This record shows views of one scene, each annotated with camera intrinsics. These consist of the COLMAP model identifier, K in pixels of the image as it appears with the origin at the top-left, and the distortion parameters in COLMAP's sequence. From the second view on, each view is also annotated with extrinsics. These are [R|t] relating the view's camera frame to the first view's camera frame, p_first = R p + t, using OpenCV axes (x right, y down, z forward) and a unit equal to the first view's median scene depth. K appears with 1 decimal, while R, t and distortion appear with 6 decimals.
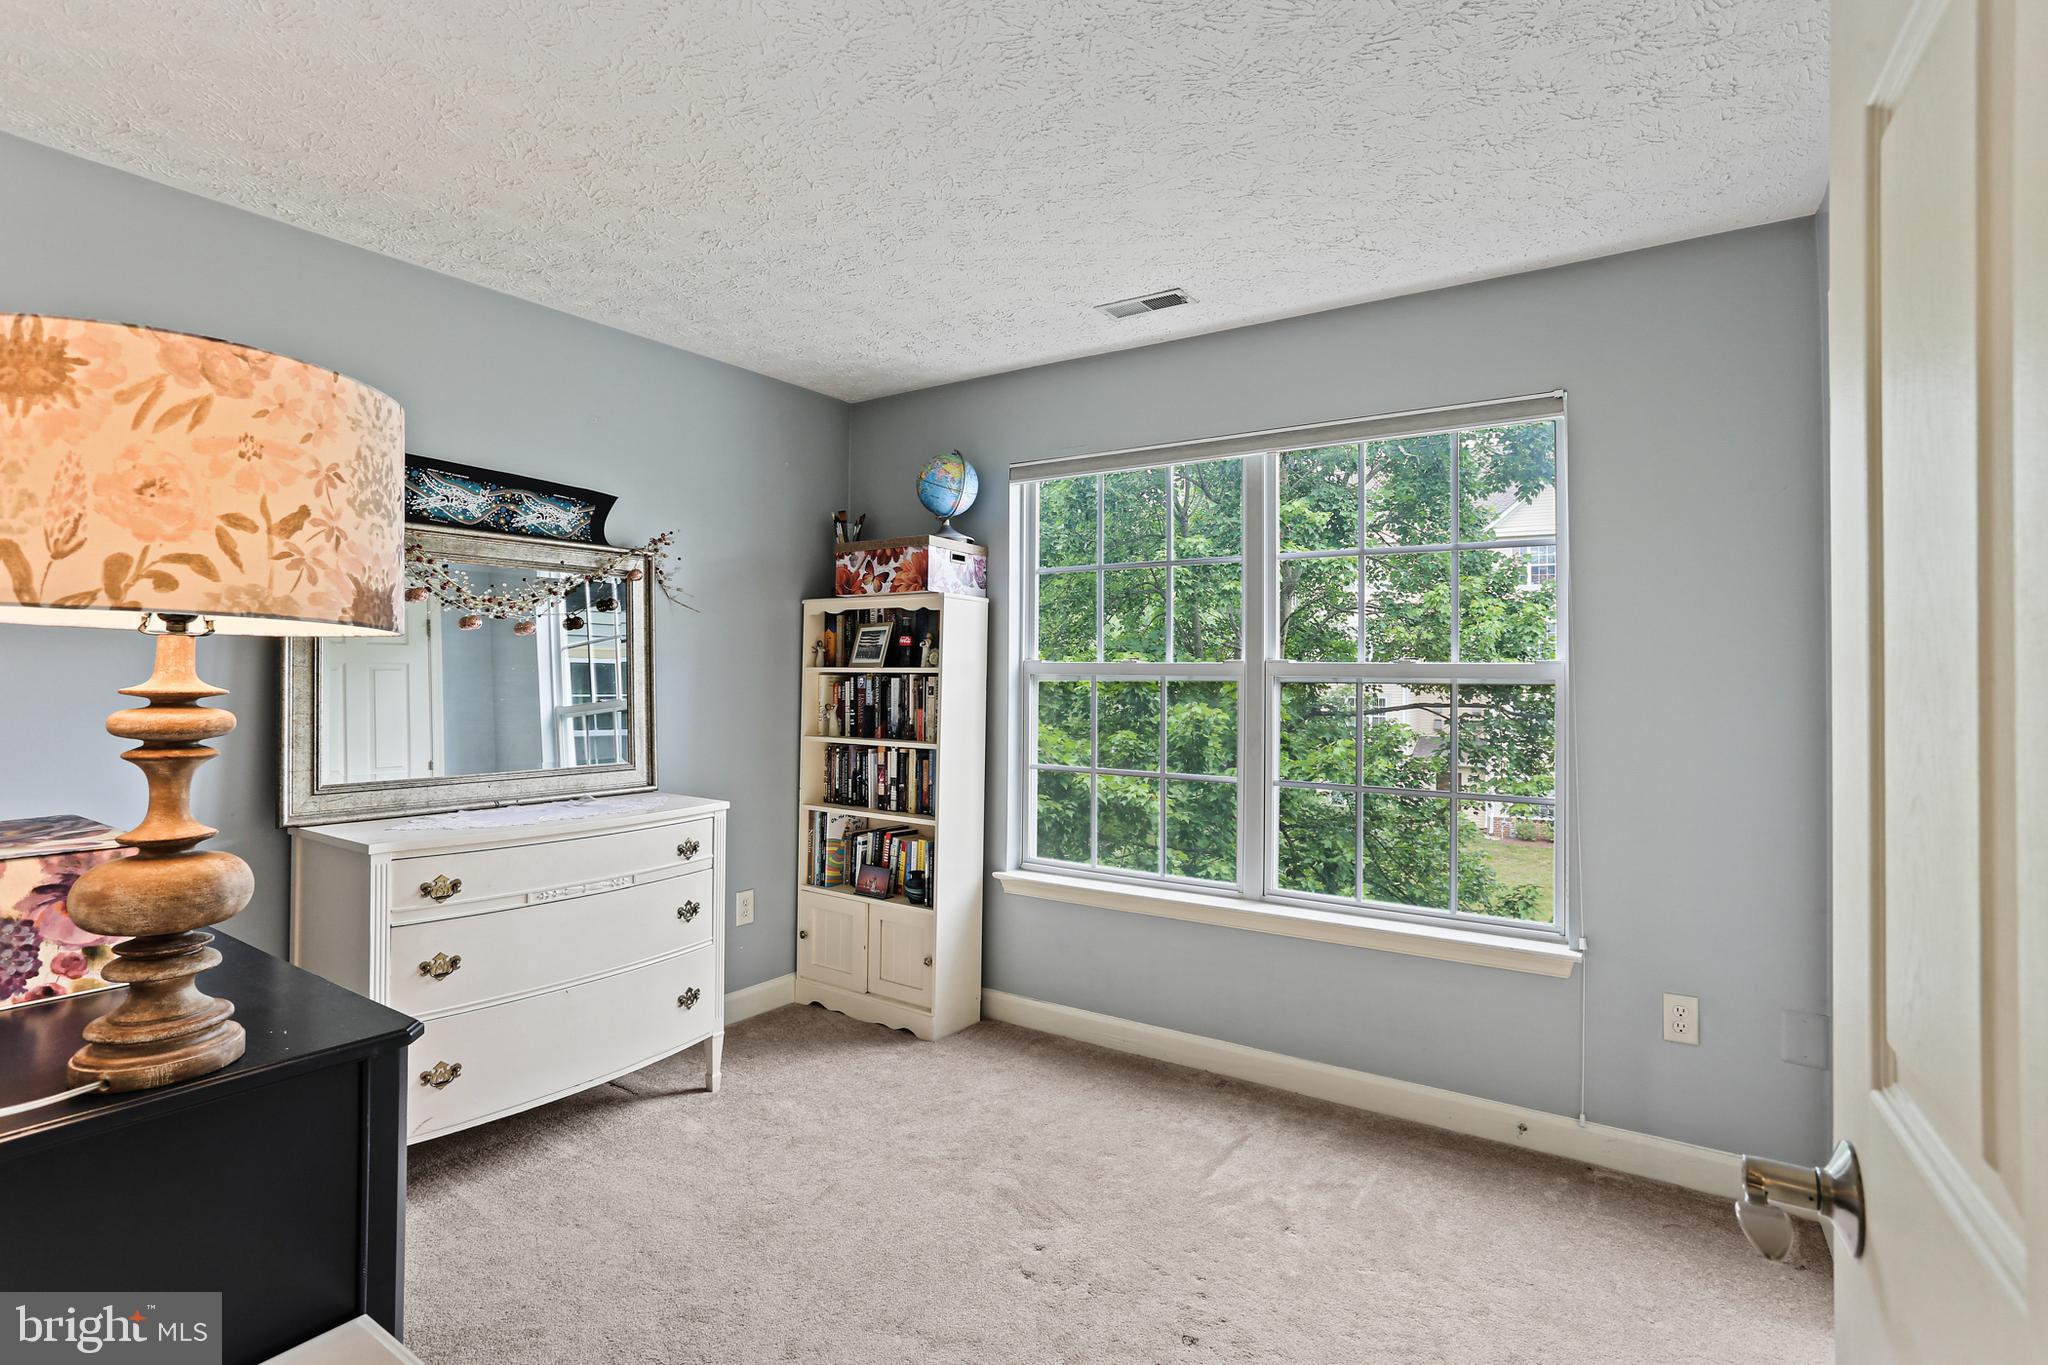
lens RADIAL K [[1002.1, 0, 1018.1], [0, 1002.1, 661.1], [0, 0, 1]] dist [-0.051020, 0.037104]
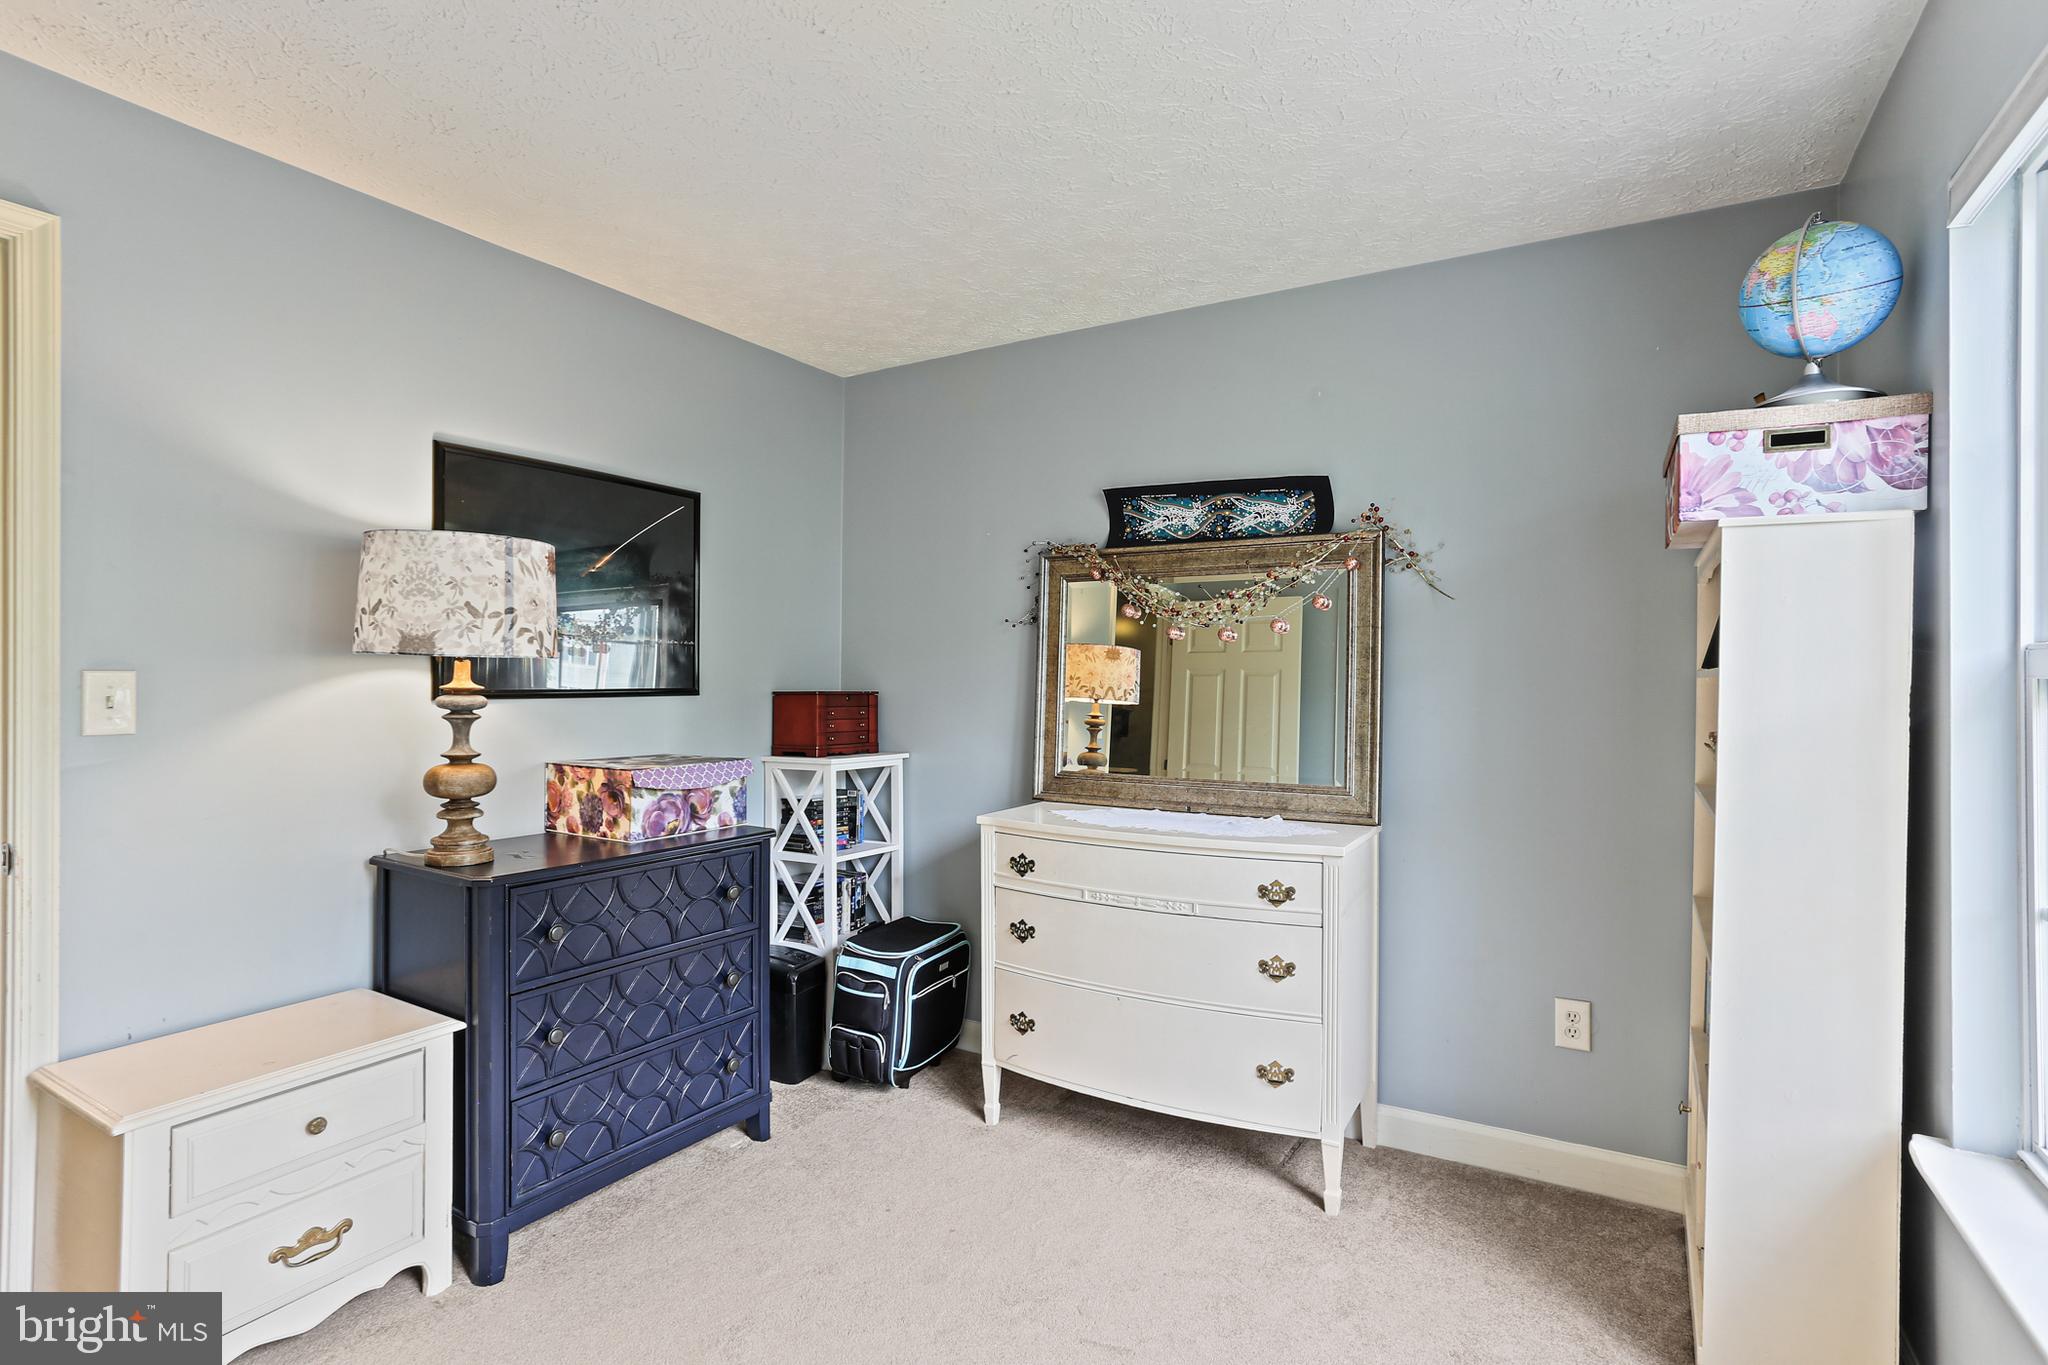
lens RADIAL K [[1005.6, 0, 1001.1], [0, 1005.6, 678.7], [0, 0, 1]] dist [-0.038062, 0.015573]
pose [[0.056471, -0.005258, -0.998390, 0.405380], [0.011353, 0.999925, -0.004624, 0.010402], [0.998340, -0.011073, 0.056526, 0.609662]]
